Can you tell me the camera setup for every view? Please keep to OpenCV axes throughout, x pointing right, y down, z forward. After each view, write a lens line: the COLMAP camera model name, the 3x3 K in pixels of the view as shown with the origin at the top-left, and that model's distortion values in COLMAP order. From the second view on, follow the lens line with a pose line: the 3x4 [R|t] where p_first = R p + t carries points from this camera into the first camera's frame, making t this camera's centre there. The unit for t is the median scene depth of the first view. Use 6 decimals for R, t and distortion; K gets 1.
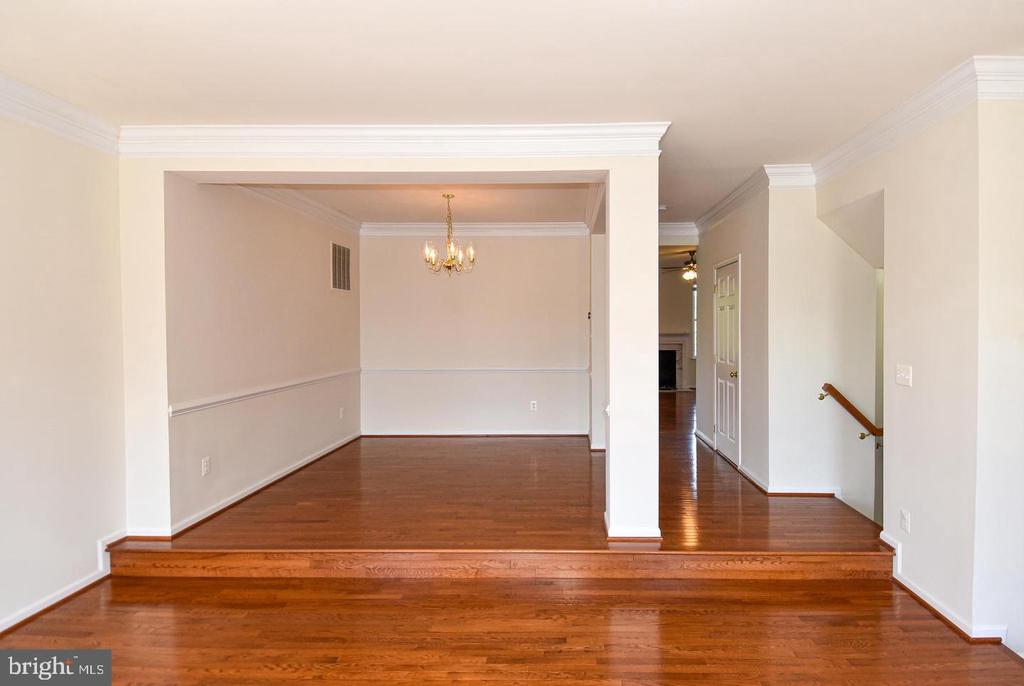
lens RADIAL K [[529.0, 0, 552.8], [0, 529.0, 335.9], [0, 0, 1]] dist [0.051313, -0.047444]
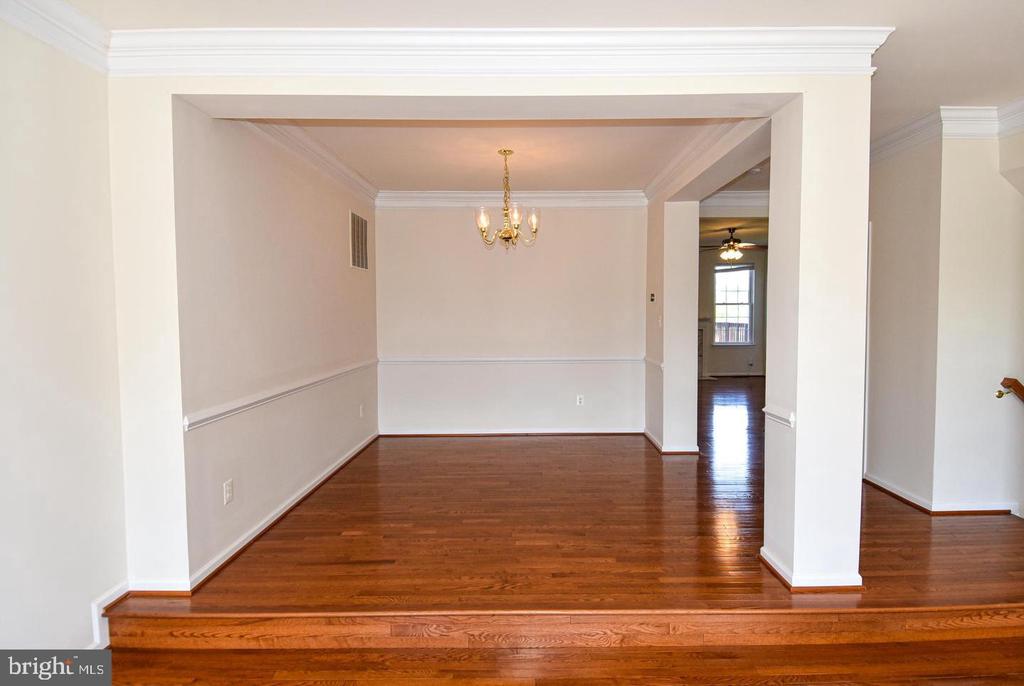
lens RADIAL K [[518.1, 0, 539.6], [0, 518.1, 334.6], [0, 0, 1]] dist [0.038880, -0.037833]
pose [[0.998857, -0.004034, 0.047632, -0.270347], [0.002834, 0.999678, 0.025216, 0.000402], [-0.047718, -0.025052, 0.998547, 0.269645]]
